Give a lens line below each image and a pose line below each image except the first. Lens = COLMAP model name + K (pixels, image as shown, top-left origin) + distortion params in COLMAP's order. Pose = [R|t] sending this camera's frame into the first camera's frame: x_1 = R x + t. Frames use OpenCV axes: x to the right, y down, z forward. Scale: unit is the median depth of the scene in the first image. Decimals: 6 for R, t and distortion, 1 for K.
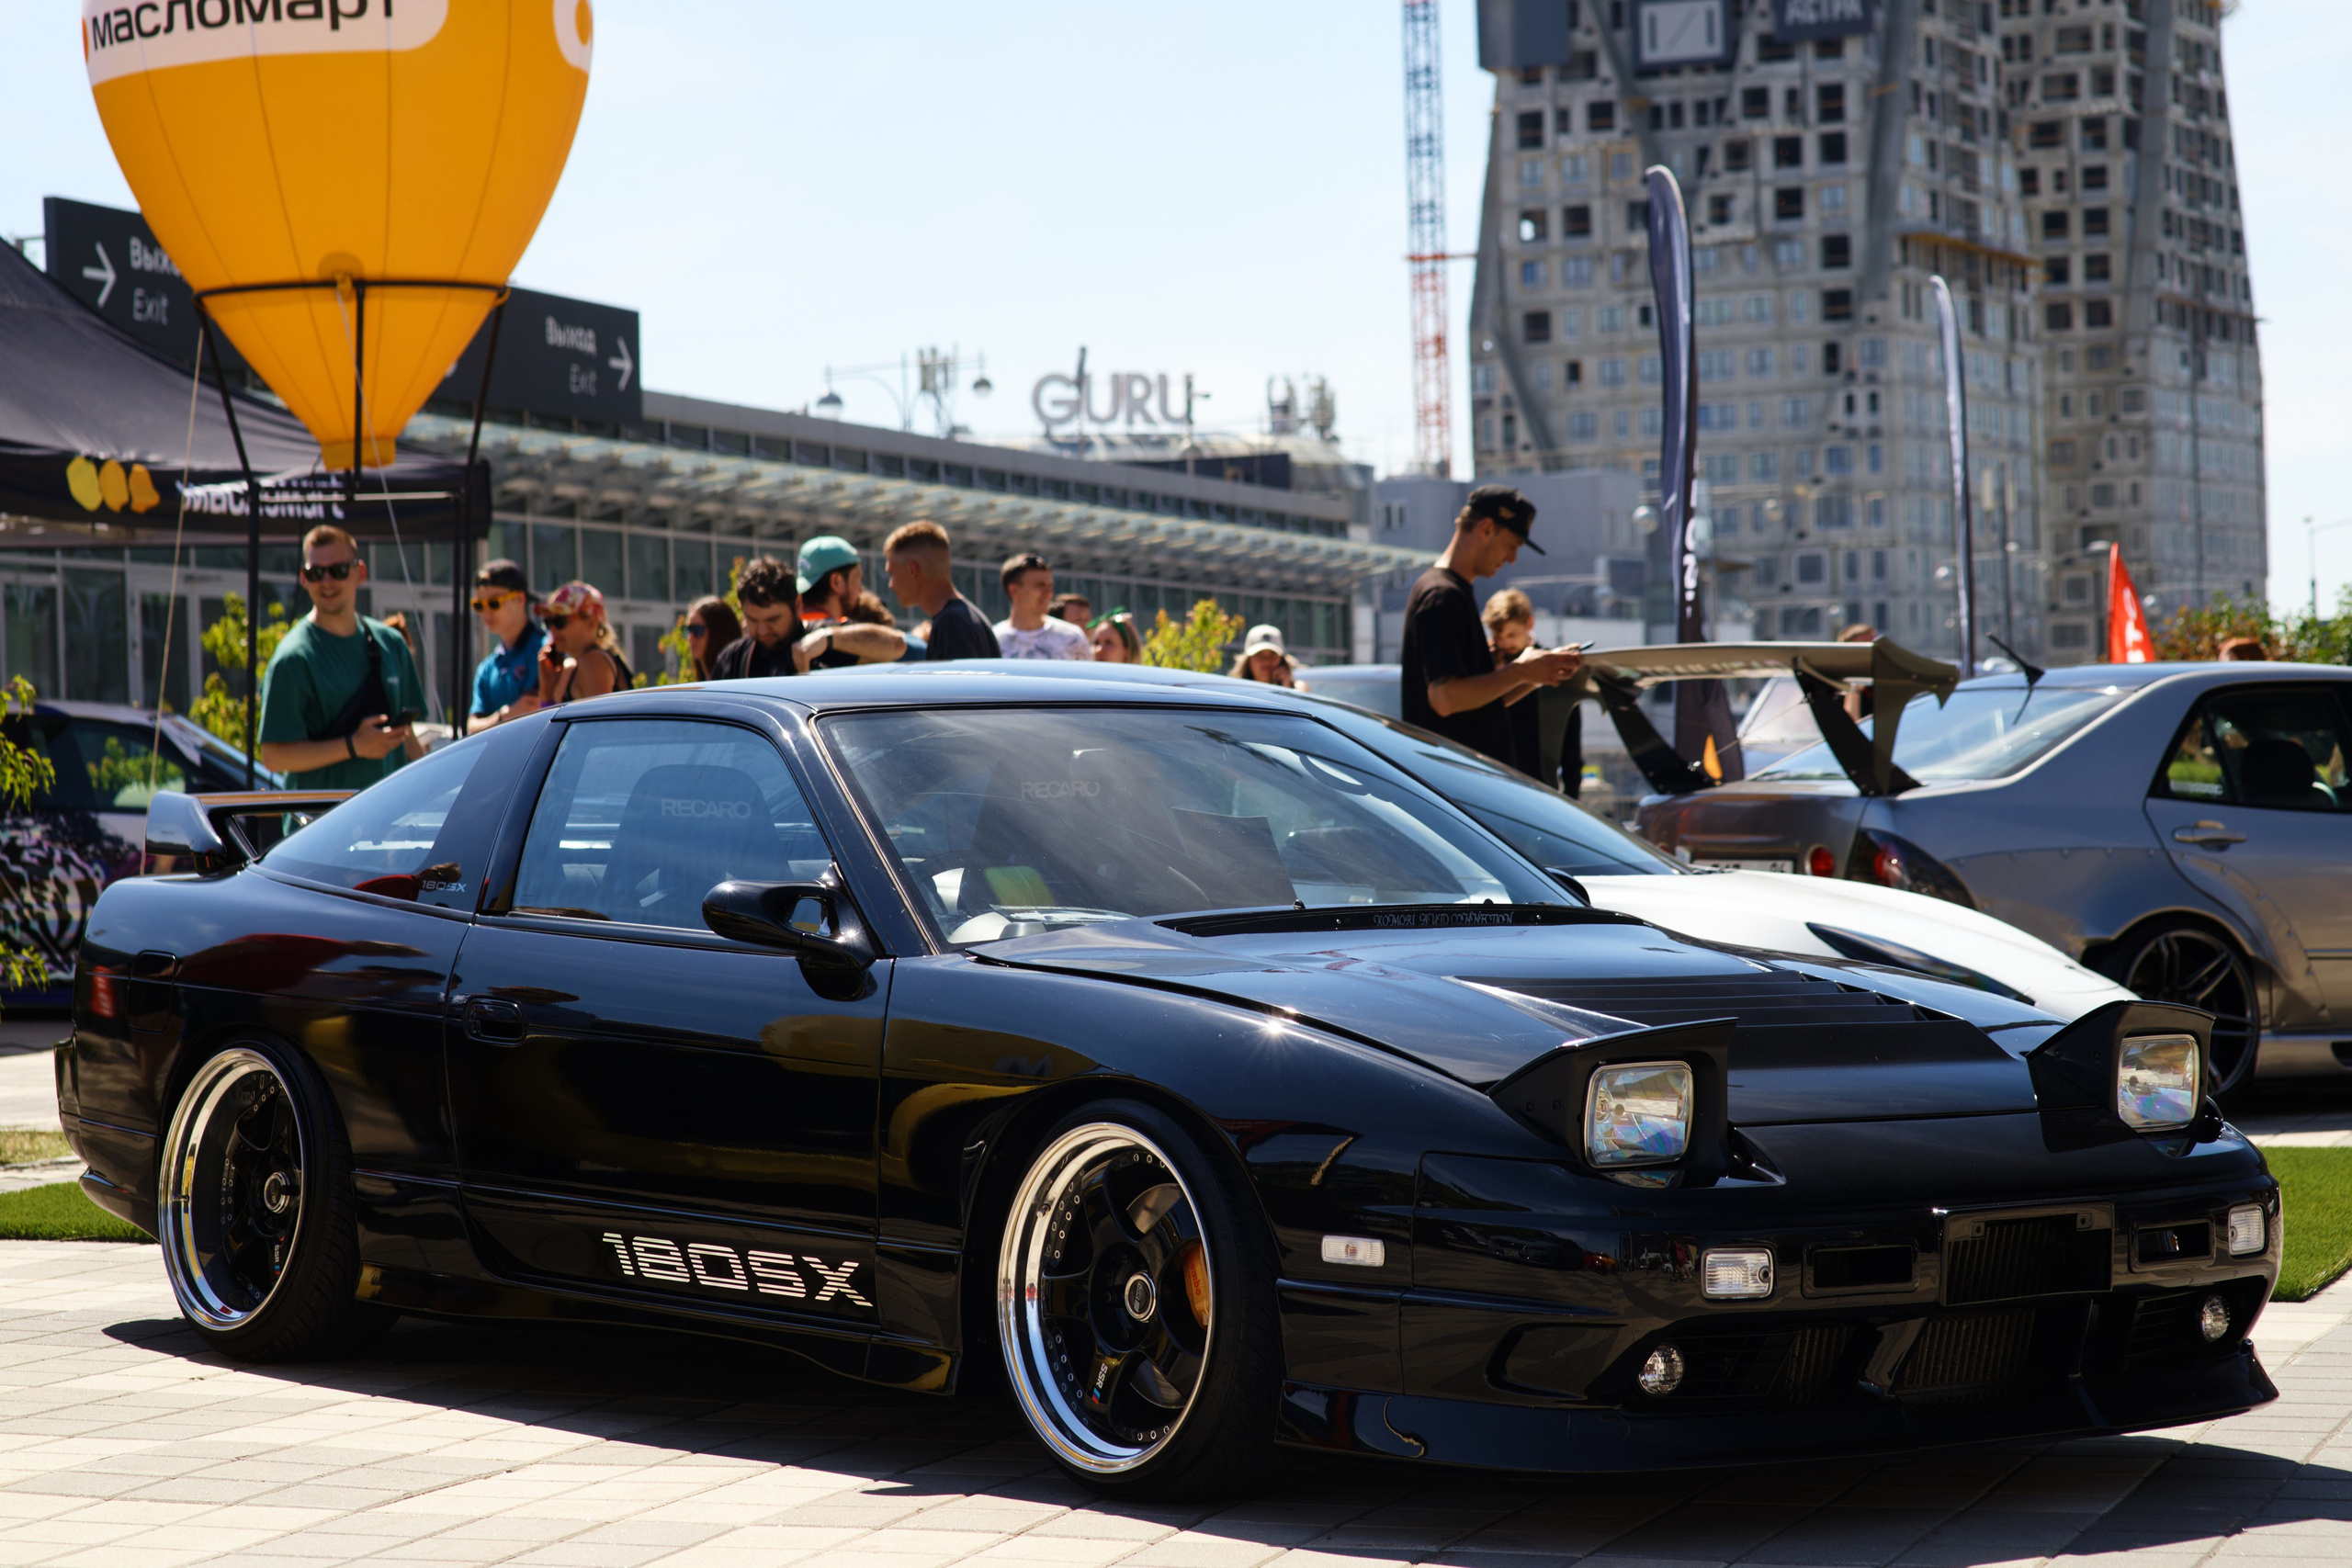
lens RADIAL K [[6062.9, 0, 1176.0], [0, 6062.9, 784.0], [0, 0, 1]] dist [0.081735, -1.255807]
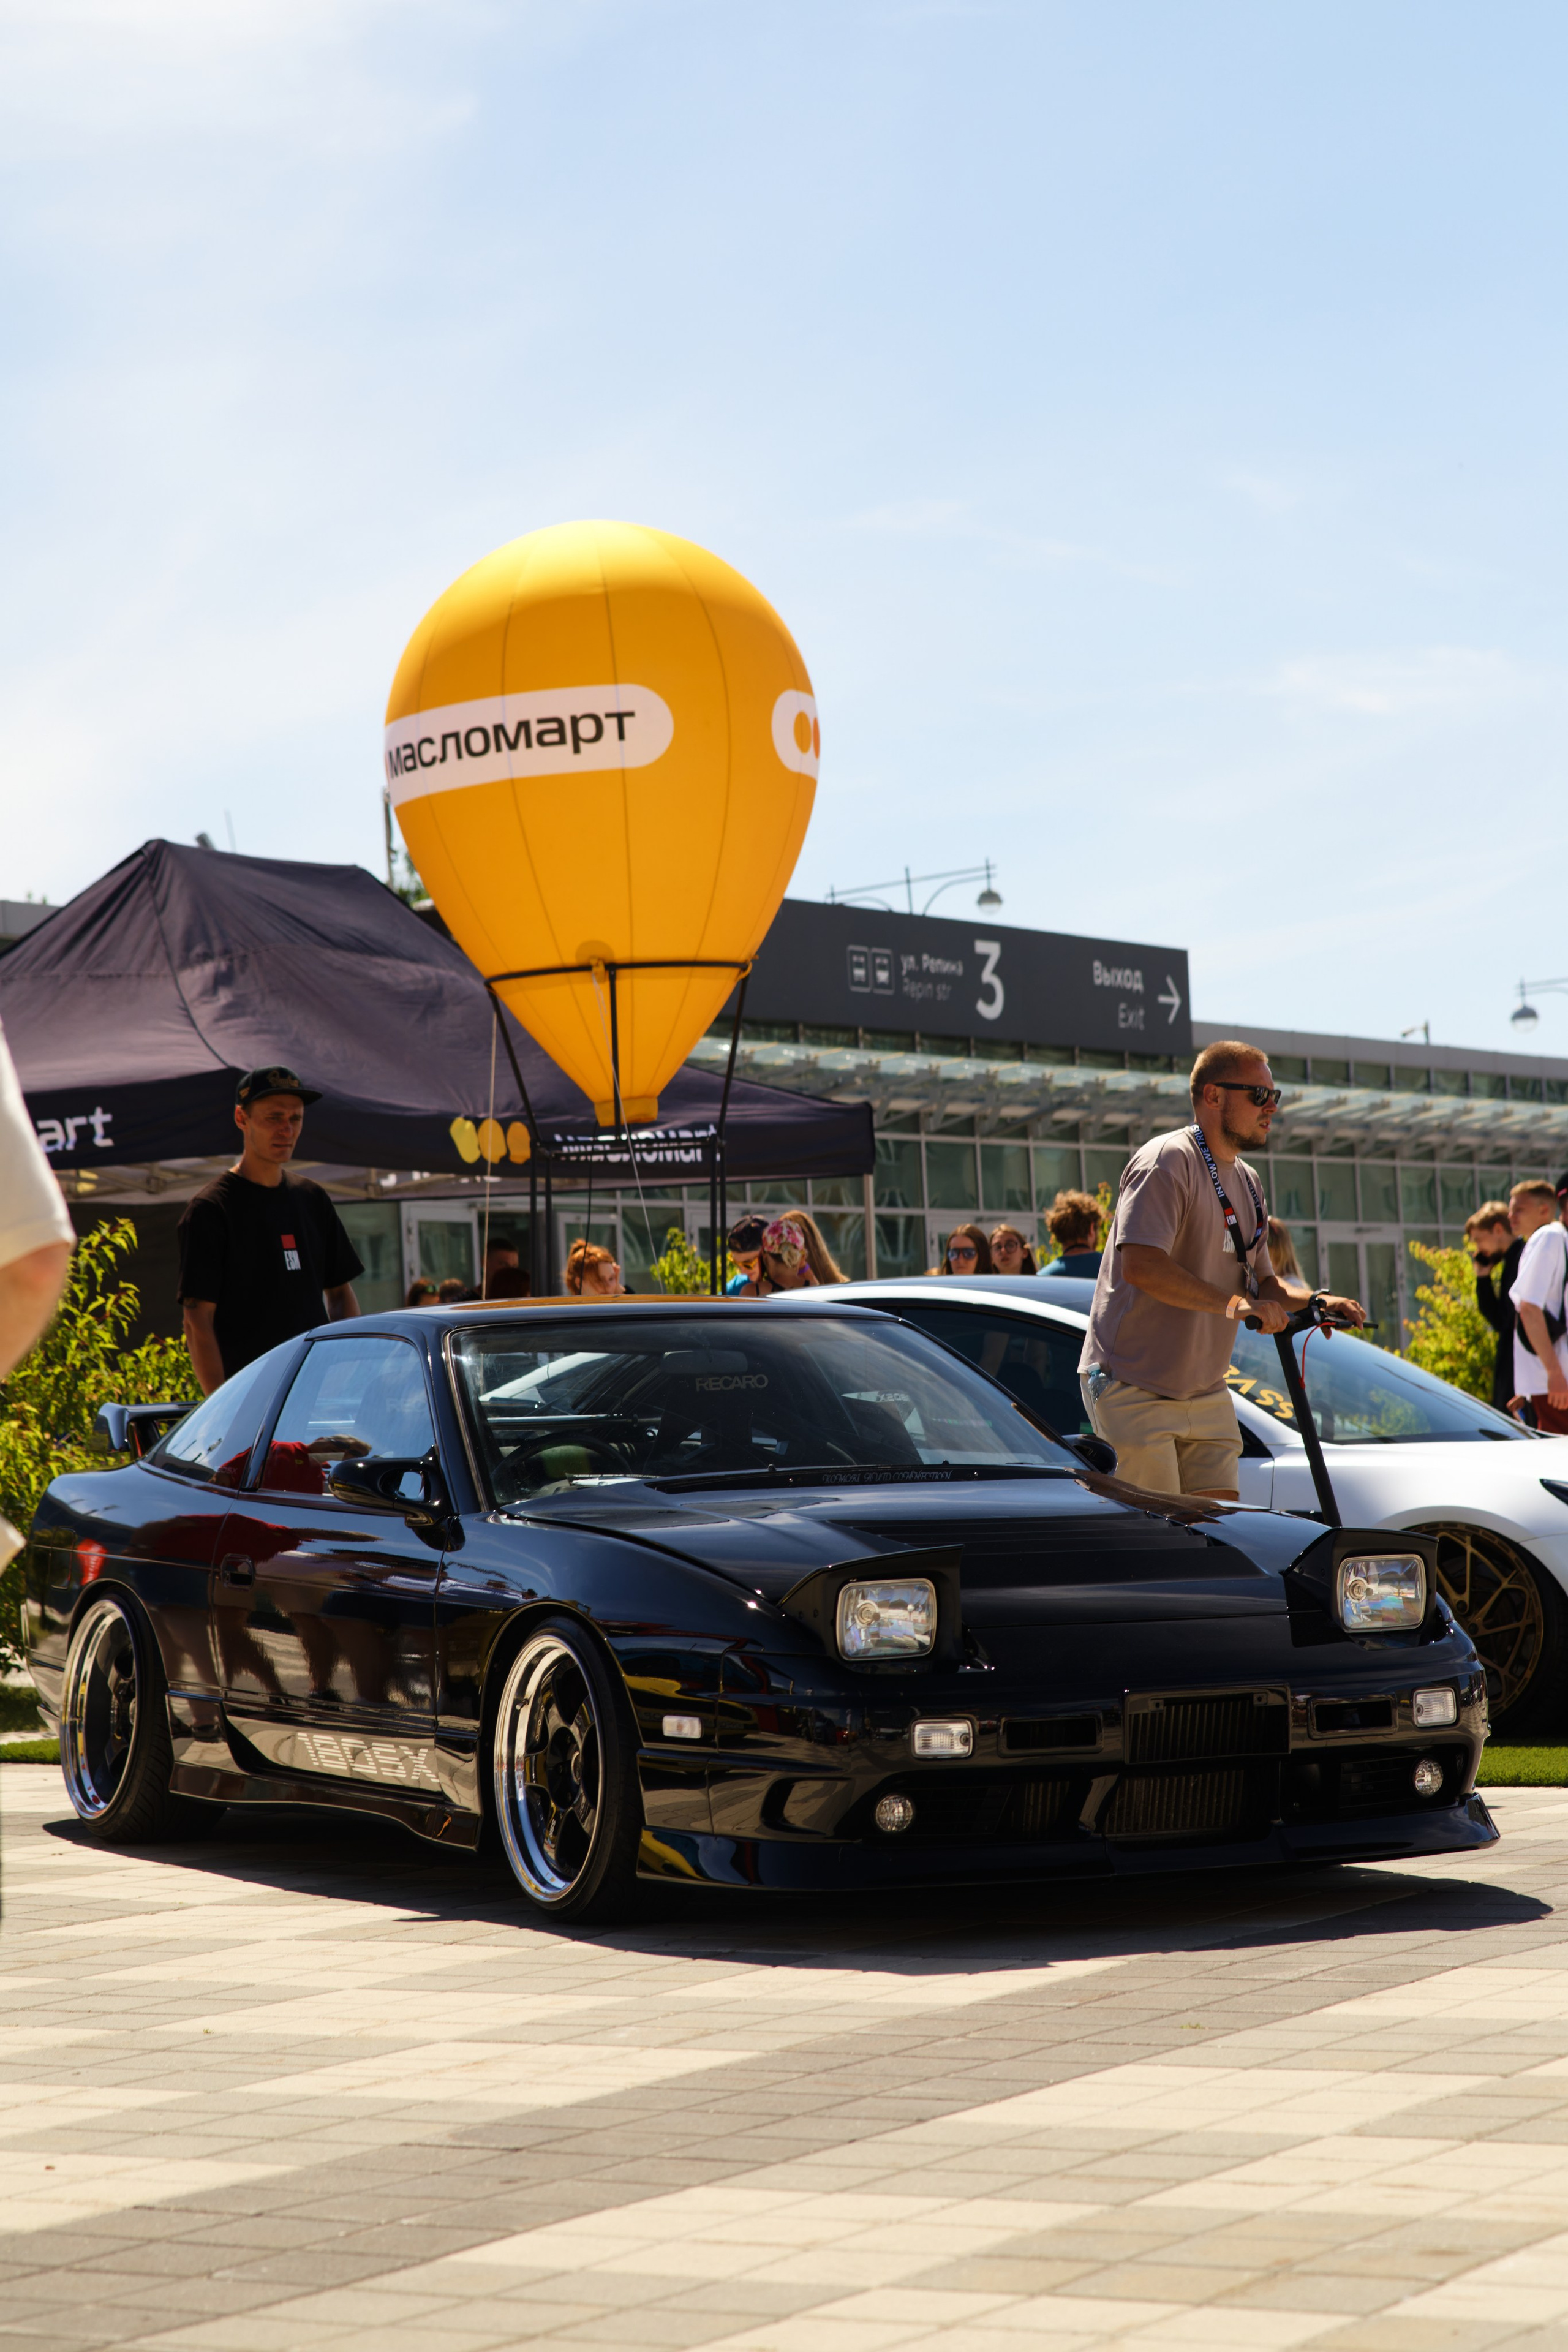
lens RADIAL K [[6063.5, 0, 784.0], [0, 6063.5, 1176.0], [0, 0, 1]] dist [0.081735, -1.255807]
pose [[0.973703, -0.033957, -0.225277, 0.162771], [0.025965, 0.998927, -0.038347, 0.003762], [0.226337, 0.031489, 0.973540, -0.133267]]
